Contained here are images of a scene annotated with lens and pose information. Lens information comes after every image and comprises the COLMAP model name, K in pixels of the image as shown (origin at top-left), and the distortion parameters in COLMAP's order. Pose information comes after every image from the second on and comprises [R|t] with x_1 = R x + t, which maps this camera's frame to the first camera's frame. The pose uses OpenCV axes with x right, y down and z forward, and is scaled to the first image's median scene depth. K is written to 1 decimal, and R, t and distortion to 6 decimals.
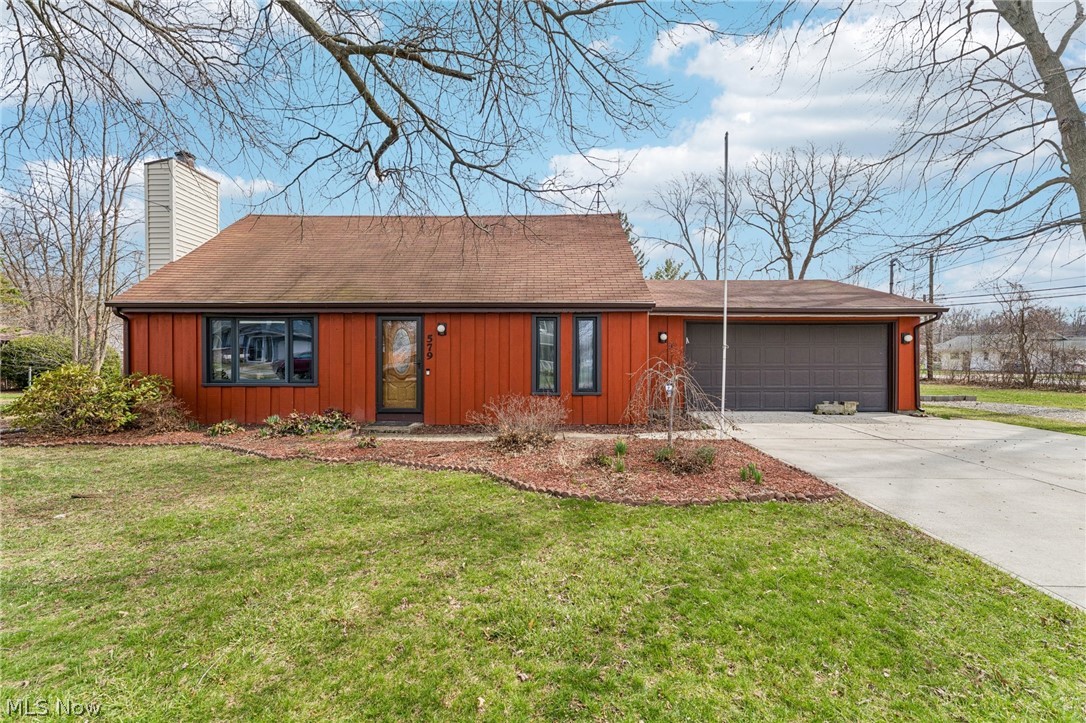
lens RADIAL K [[434.3, 0, 534.1], [0, 434.3, 357.6], [0, 0, 1]] dist [-0.002830, 0.000215]
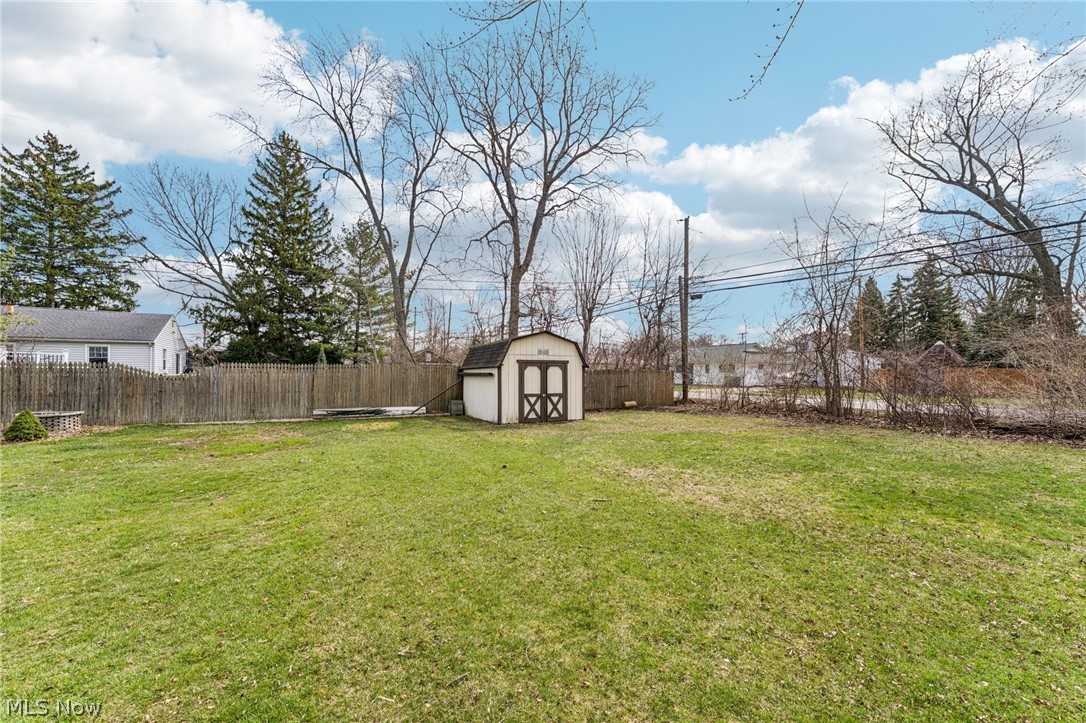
lens RADIAL K [[434.3, 0, 547.4], [0, 434.3, 370.8], [0, 0, 1]] dist [-0.002830, 0.000215]
pose [[0.858200, 0.000949, 0.513315, 1.344776], [0.001077, 0.999993, -0.003649, 0.016655], [-0.513315, 0.003684, 0.858193, 1.873127]]
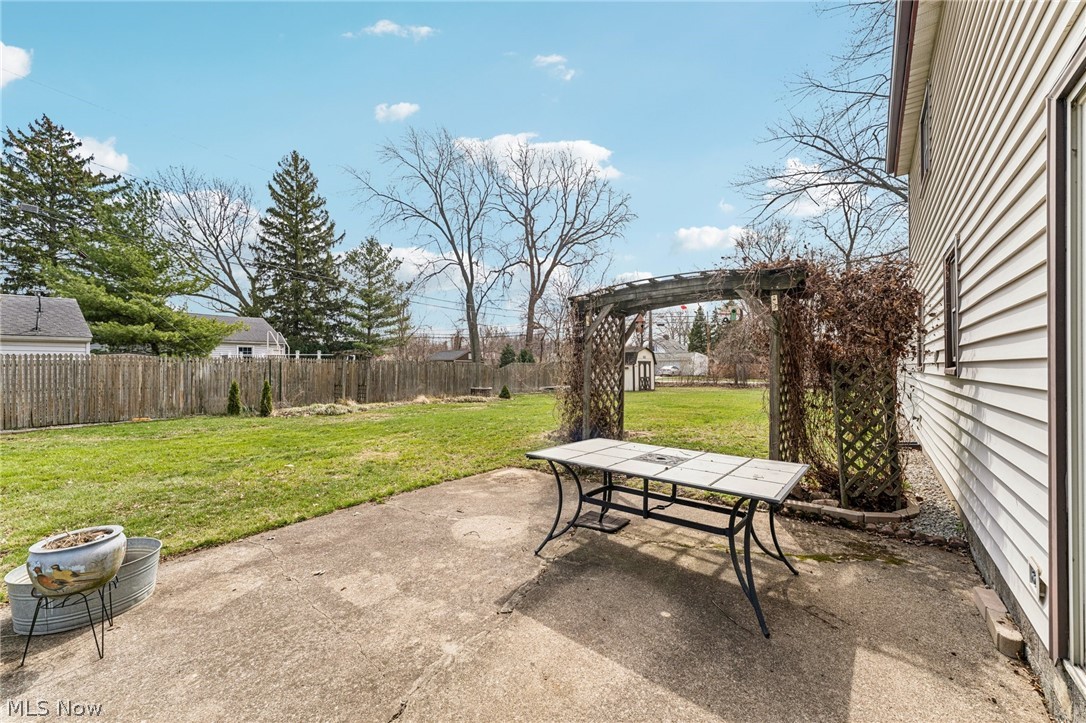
lens RADIAL K [[434.3, 0, 546.1], [0, 434.3, 367.2], [0, 0, 1]] dist [-0.002830, 0.000215]
pose [[0.588583, -0.003538, 0.808429, -0.848446], [0.004513, 0.999989, 0.001091, 0.011124], [-0.808424, 0.003007, 0.588593, 1.881374]]
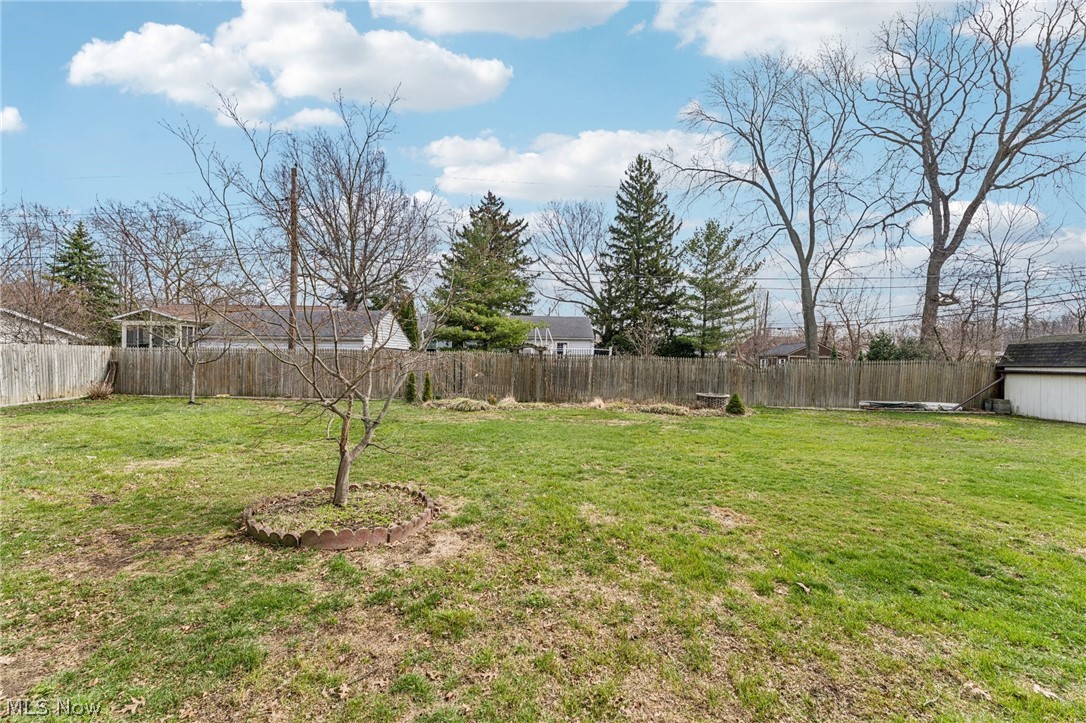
lens RADIAL K [[434.3, 0, 538.6], [0, 434.3, 360.3], [0, 0, 1]] dist [-0.002830, 0.000215]
pose [[0.999654, 0.014807, 0.021747, 0.118222], [-0.014854, 0.999888, 0.001987, 0.001283], [-0.021715, -0.002309, 0.999762, 1.910129]]
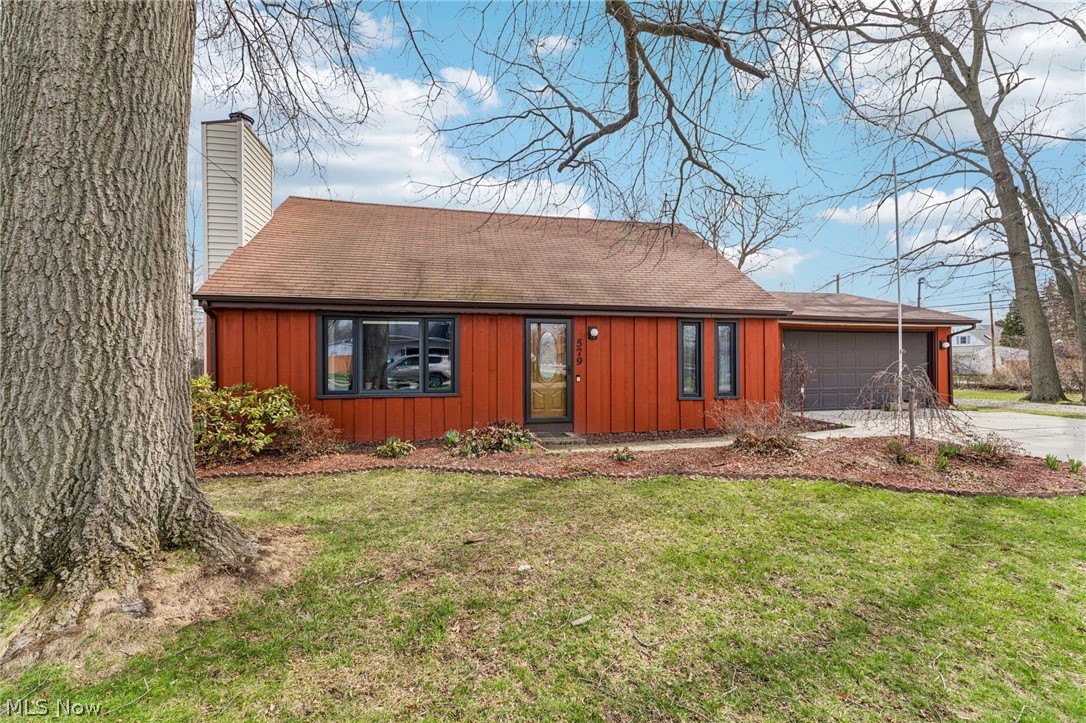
lens RADIAL K [[434.3, 0, 532.3], [0, 434.3, 359.9], [0, 0, 1]] dist [-0.002830, 0.000215]
pose [[0.975731, -0.003295, 0.218946, -0.541738], [0.005857, 0.999922, -0.011053, 0.002869], [-0.218893, 0.012068, 0.975674, 0.103167]]
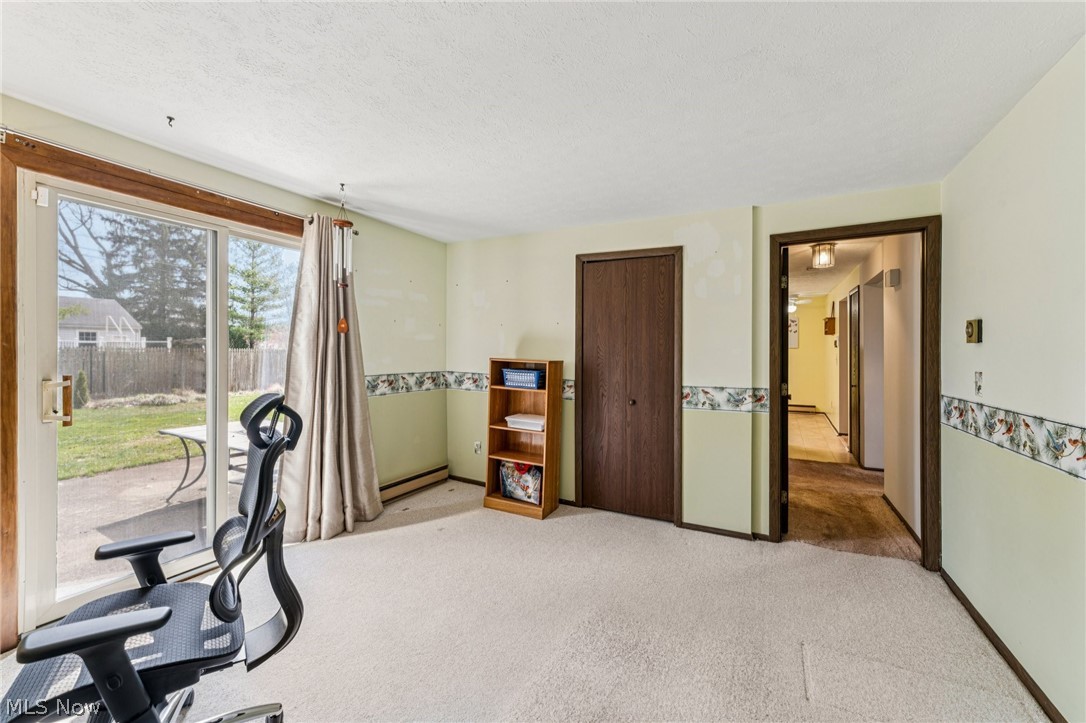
lens RADIAL K [[434.3, 0, 553.5], [0, 434.3, 355.5], [0, 0, 1]] dist [-0.002830, 0.000215]
pose [[0.434036, -0.012487, 0.900809, -0.826913], [0.003942, 0.999921, 0.011962, -0.008230], [-0.900887, -0.001641, 0.434051, 1.508406]]
